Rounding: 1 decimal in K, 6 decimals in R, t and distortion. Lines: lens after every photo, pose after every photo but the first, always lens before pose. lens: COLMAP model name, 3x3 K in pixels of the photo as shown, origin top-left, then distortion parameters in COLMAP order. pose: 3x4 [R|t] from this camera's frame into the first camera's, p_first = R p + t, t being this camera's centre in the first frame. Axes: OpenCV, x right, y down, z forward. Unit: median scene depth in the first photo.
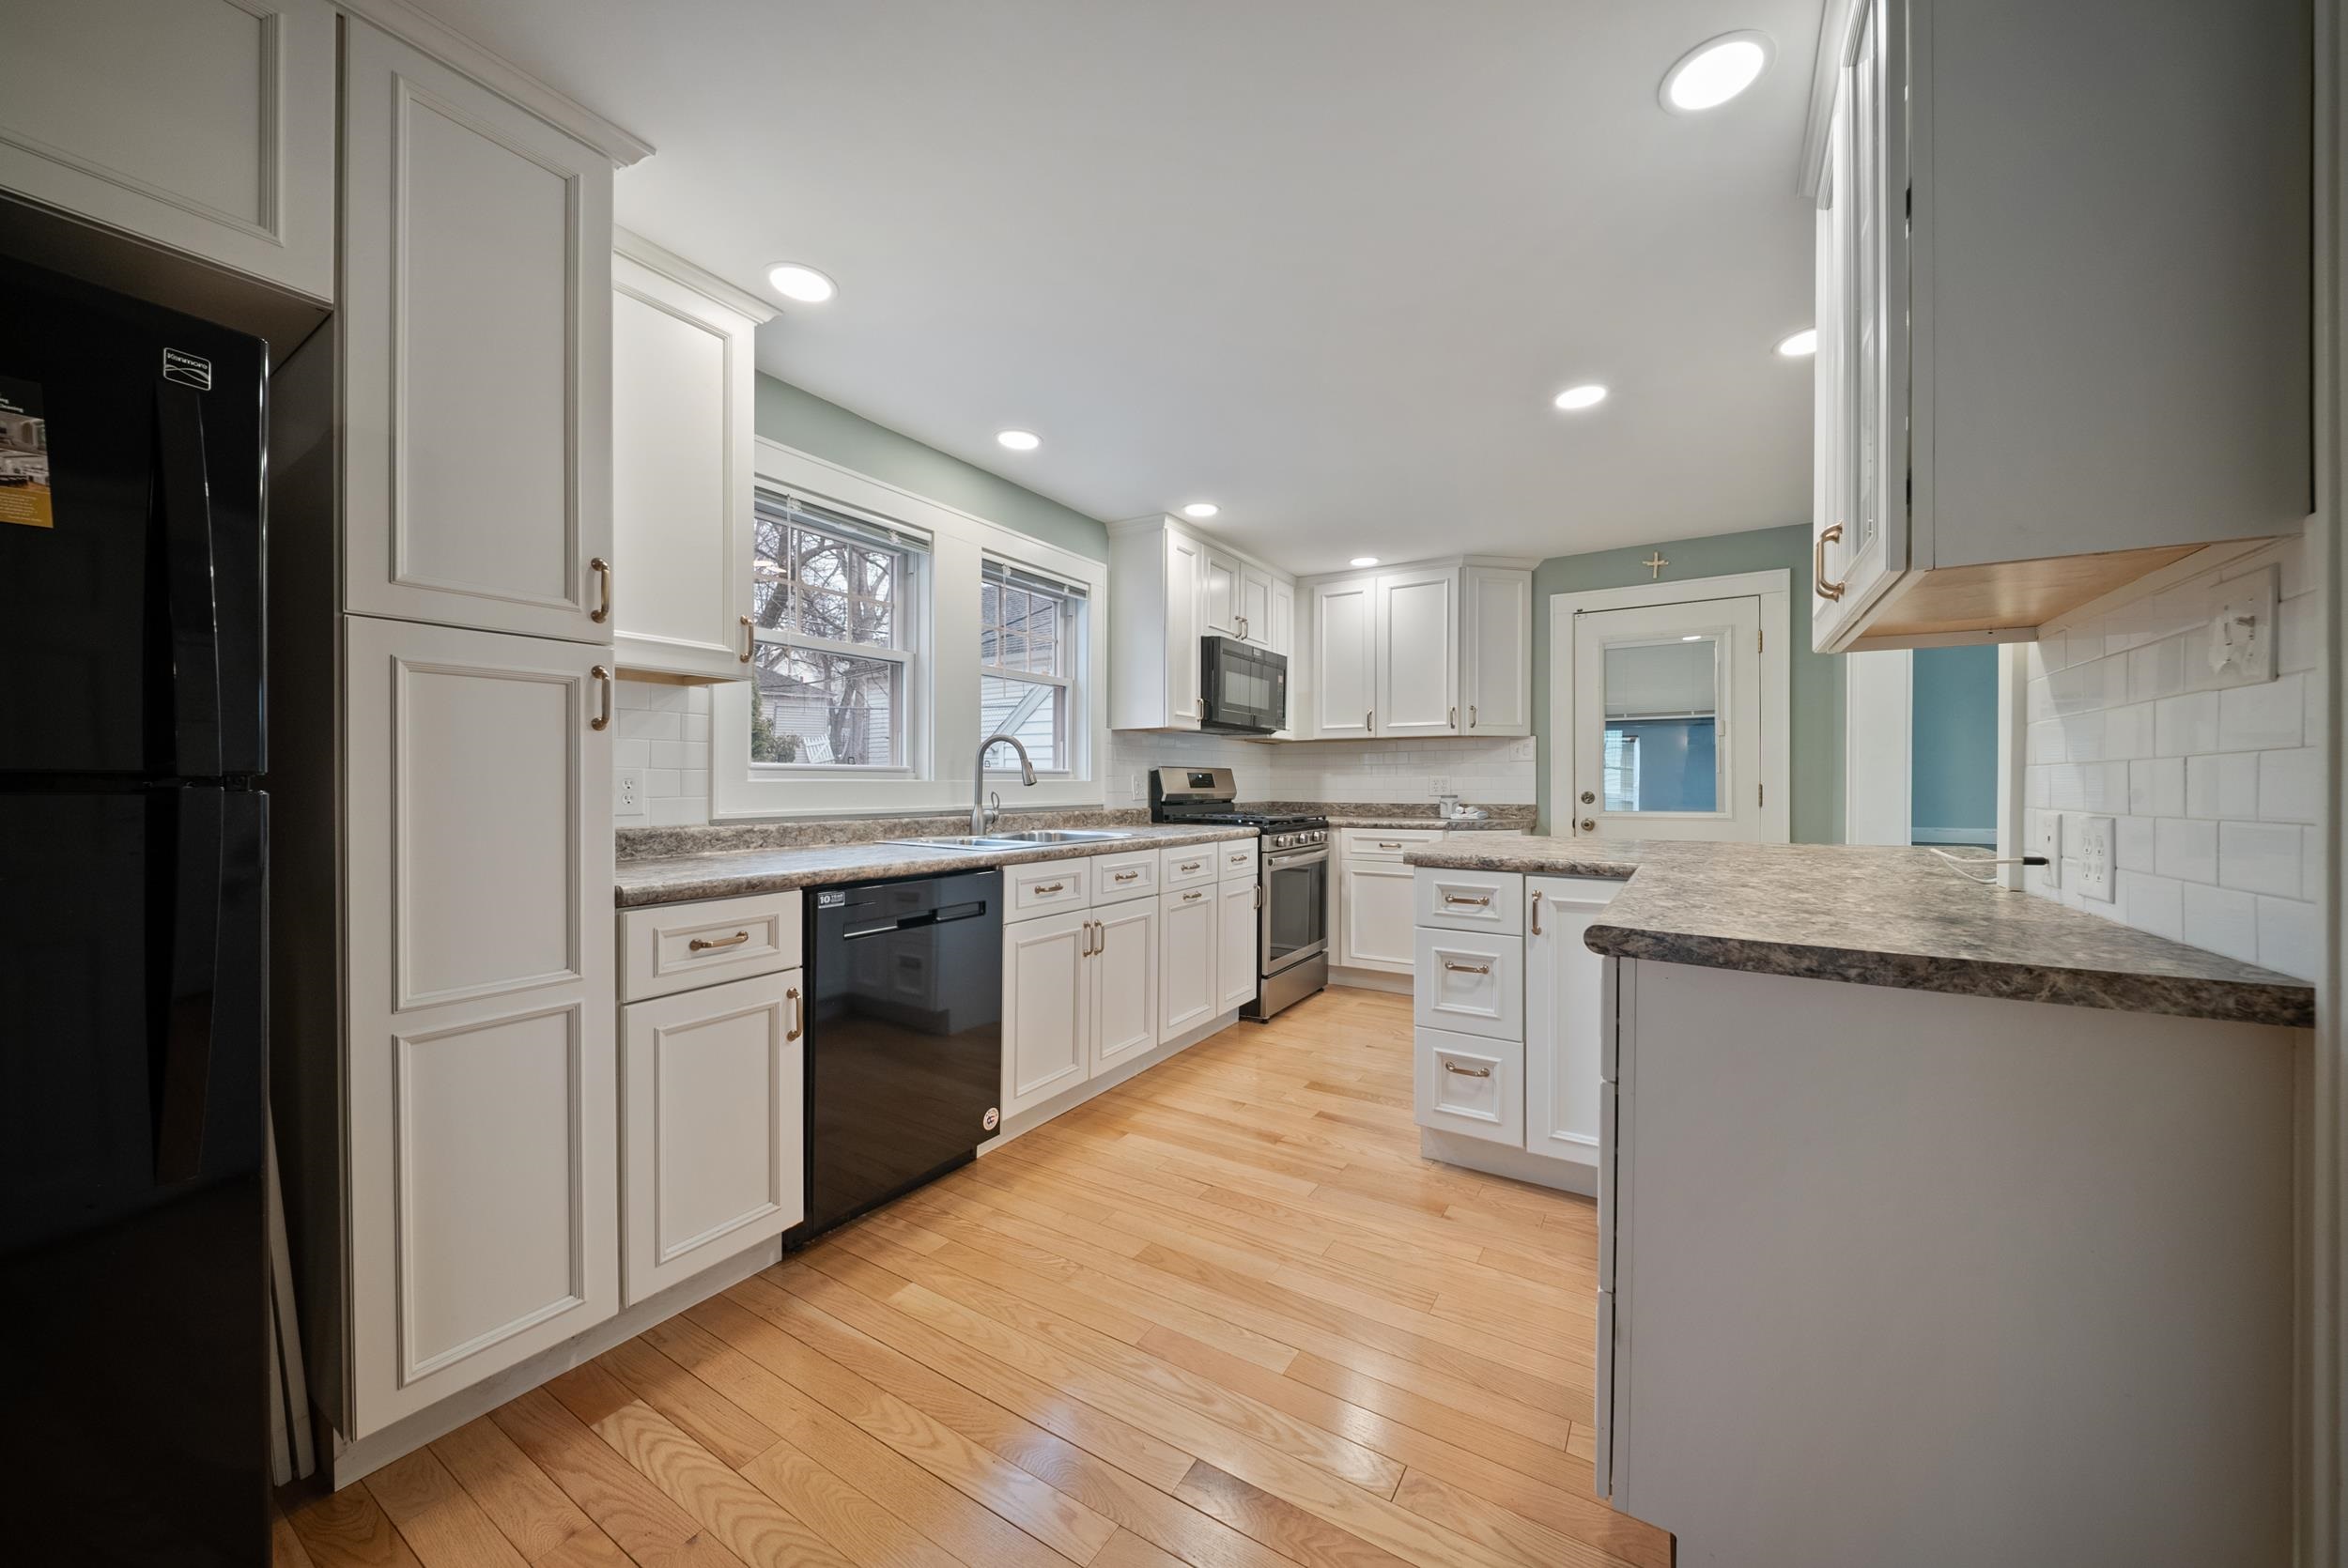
lens RADIAL K [[823.0, 0, 1178.6], [0, 823.0, 780.0], [0, 0, 1]] dist [0.012576, -0.007724]
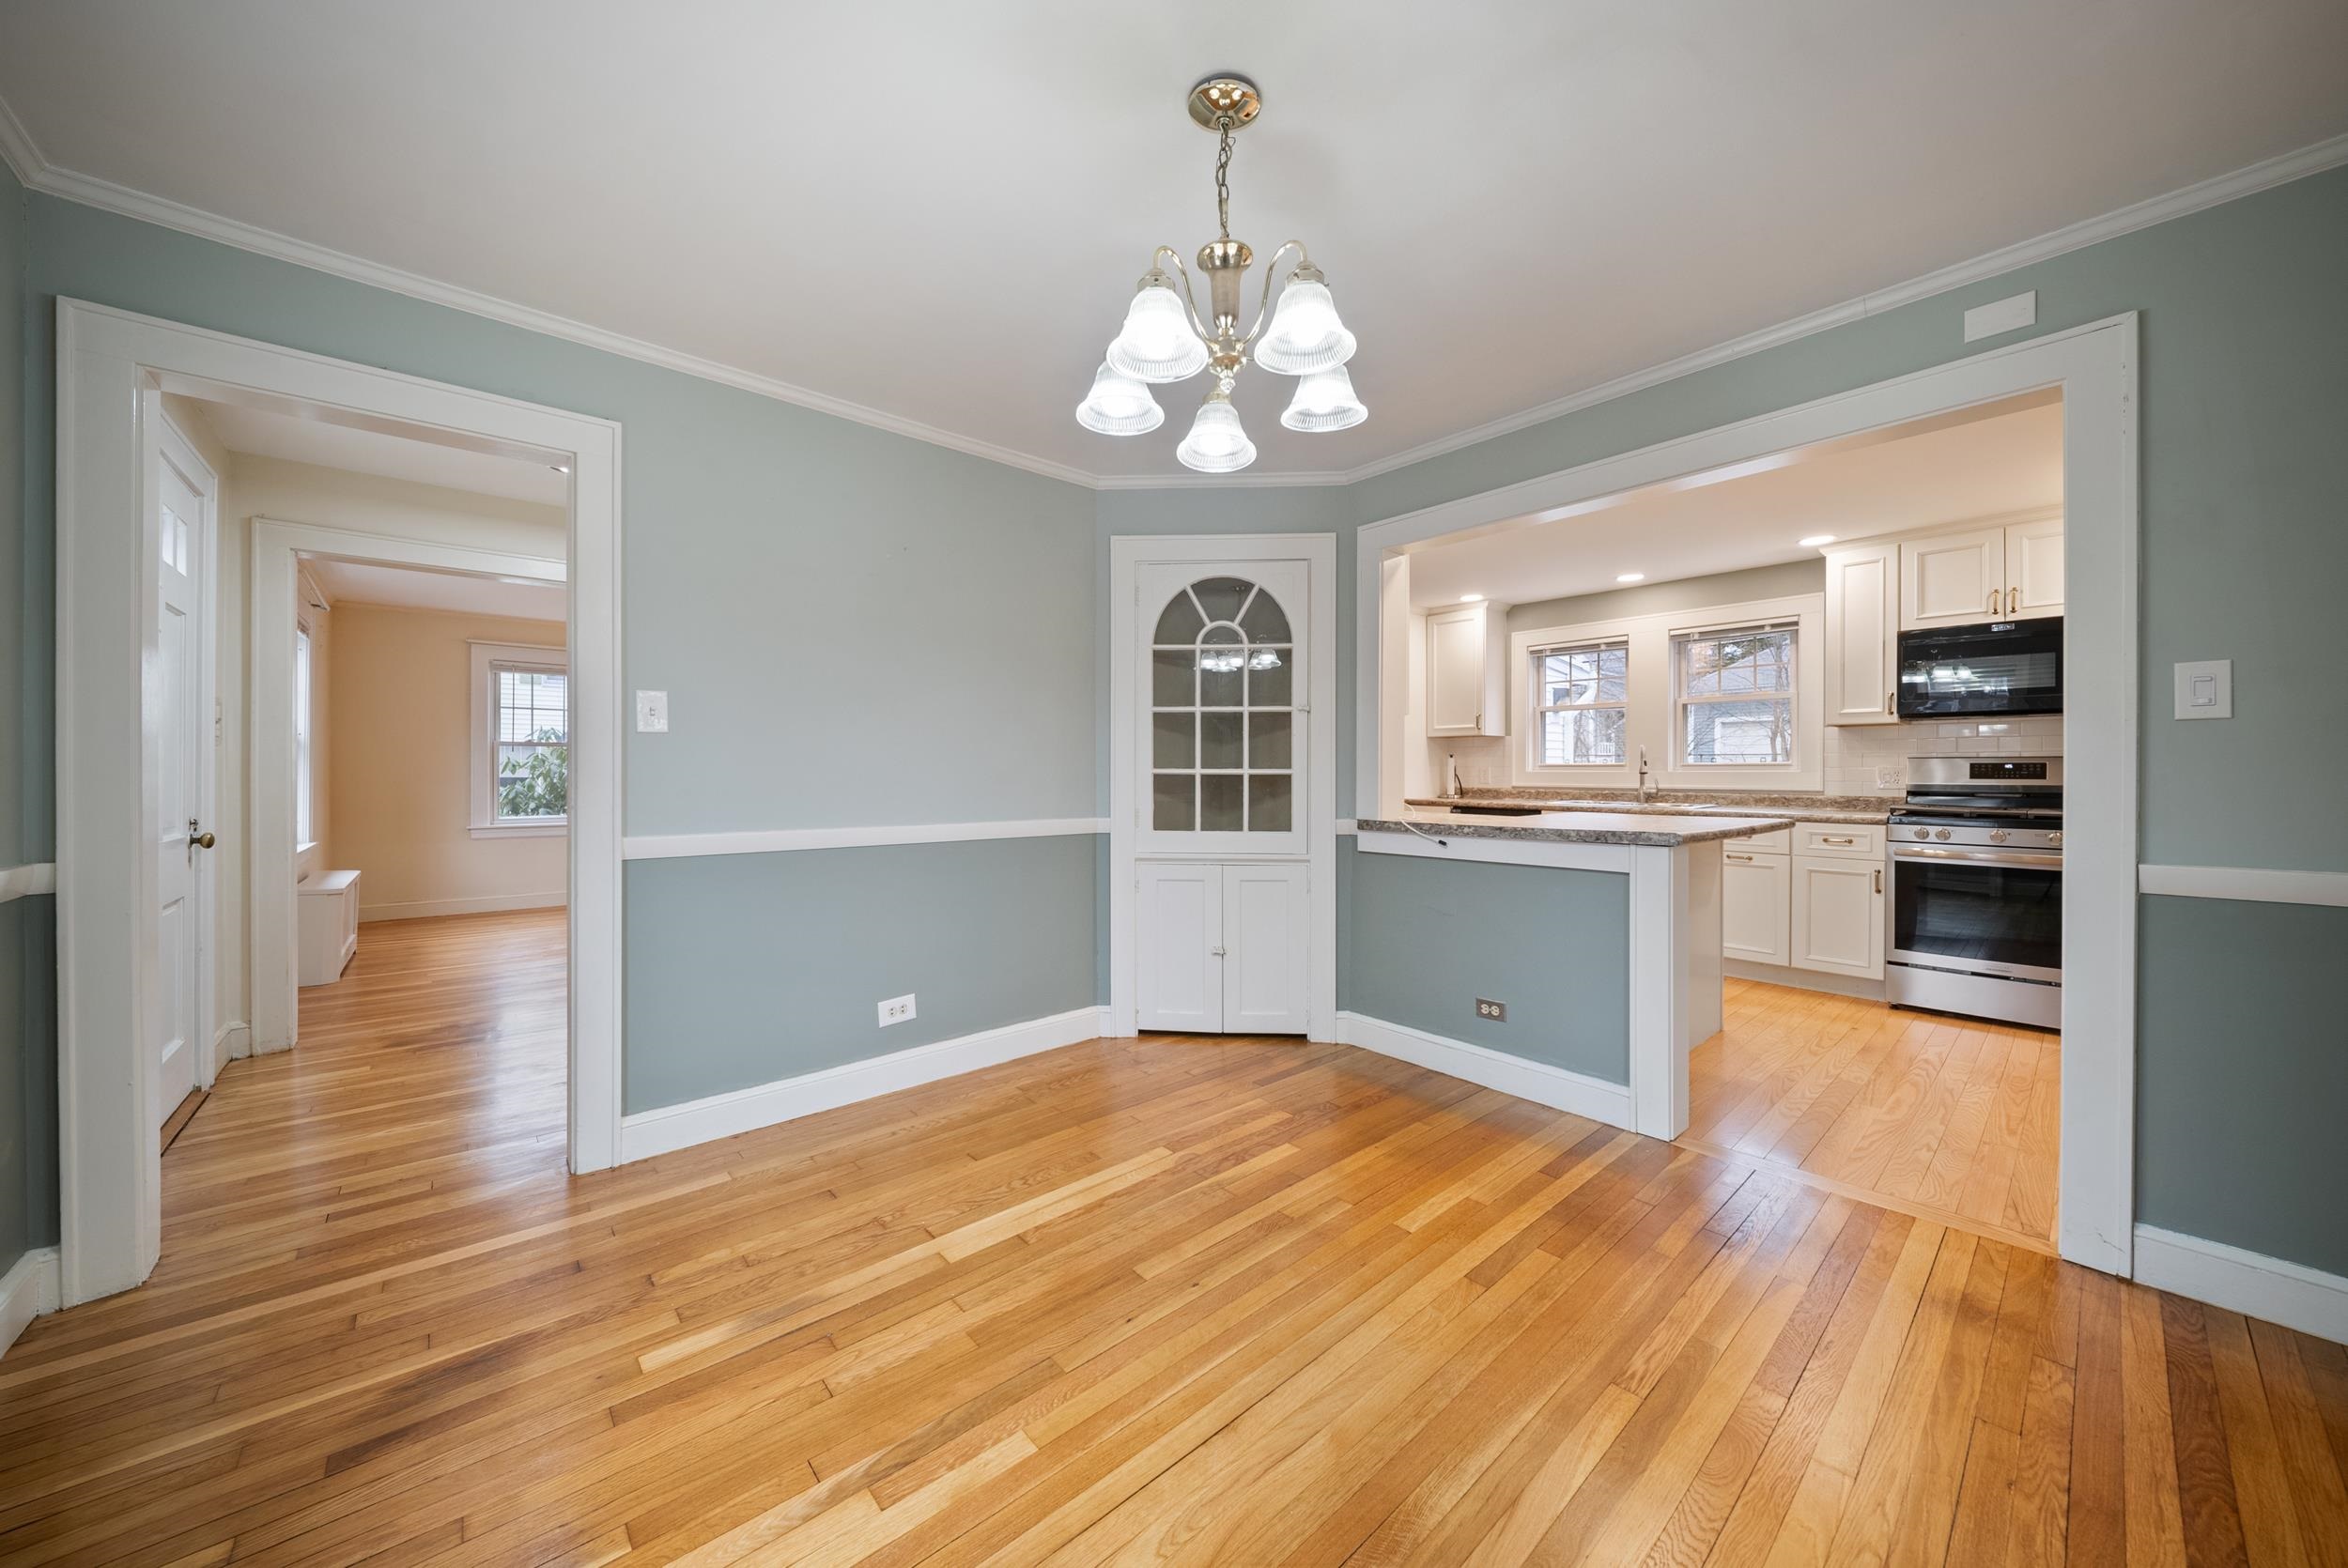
lens RADIAL K [[823.0, 0, 1178.6], [0, 823.0, 780.0], [0, 0, 1]] dist [0.012576, -0.007724]
pose [[-0.285264, 0.006092, -0.958430, 1.386924], [-0.002426, 0.999972, 0.007079, 0.007306], [0.958446, 0.004345, -0.285241, 0.459042]]
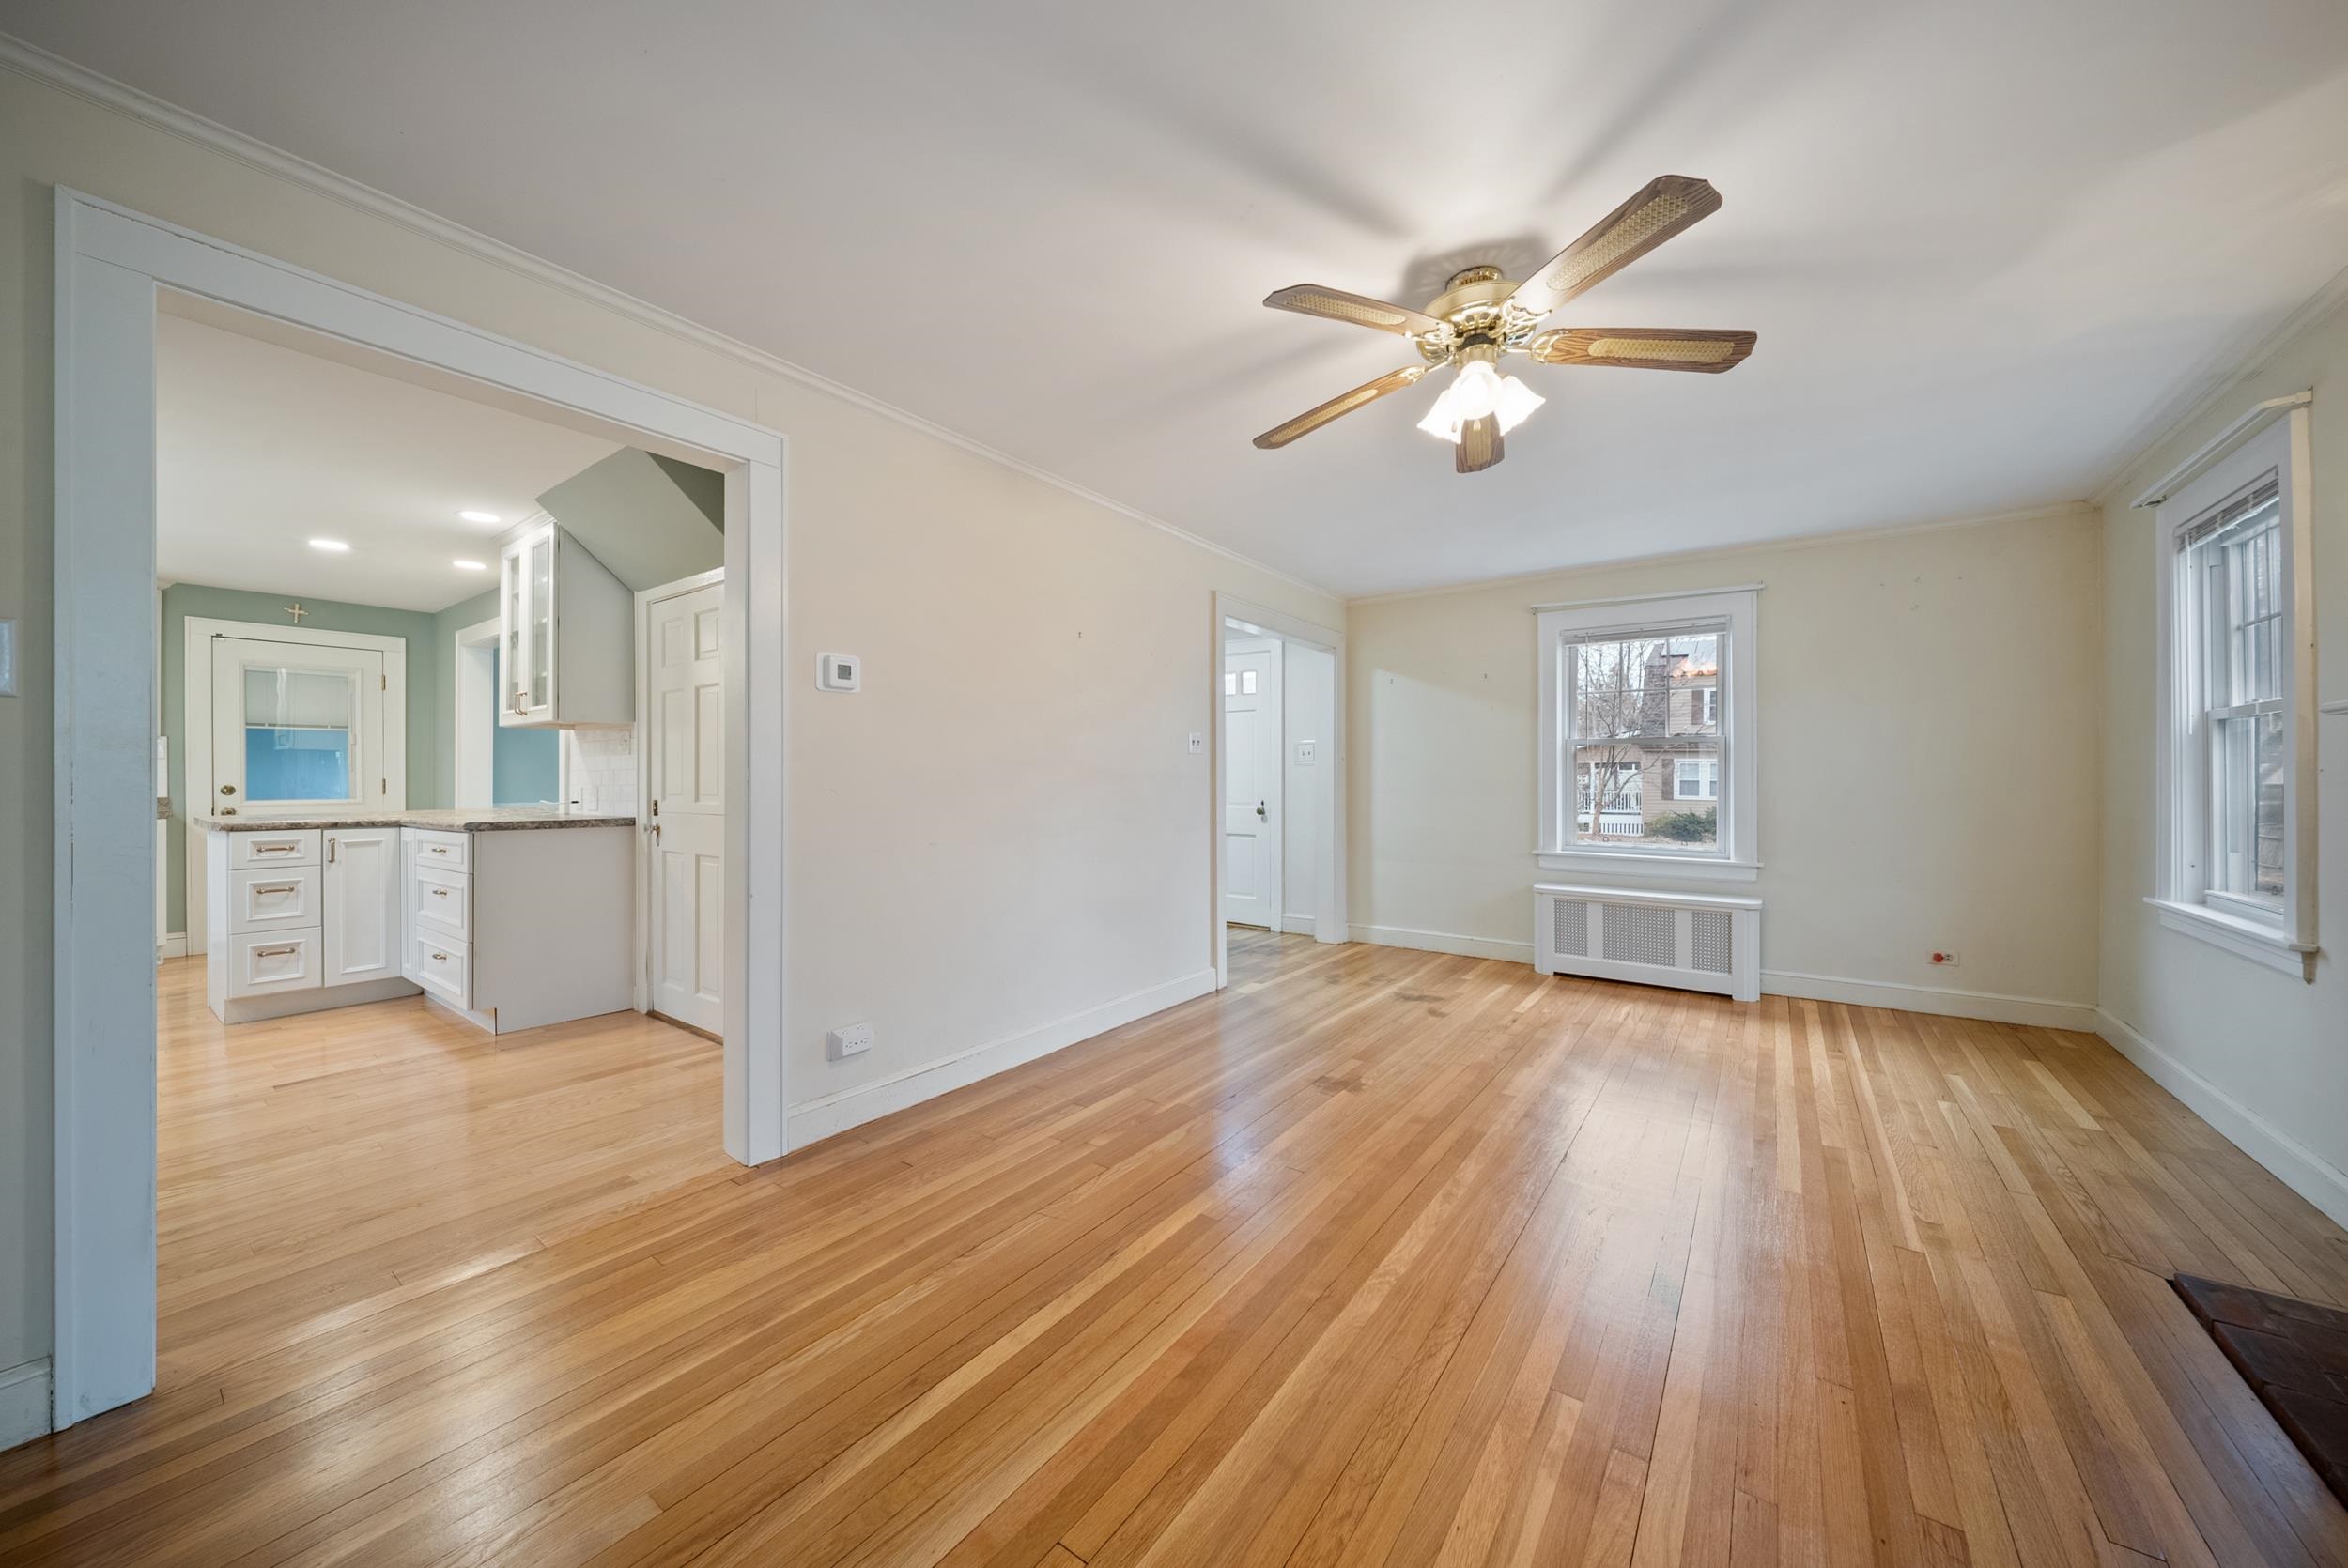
lens RADIAL K [[823.0, 0, 1178.6], [0, 823.0, 780.0], [0, 0, 1]] dist [0.012576, -0.007724]
pose [[0.072807, -0.004741, 0.997335, -0.726755], [-0.000243, 0.999989, 0.004771, 0.000005], [-0.997346, -0.000590, 0.072805, -0.570851]]
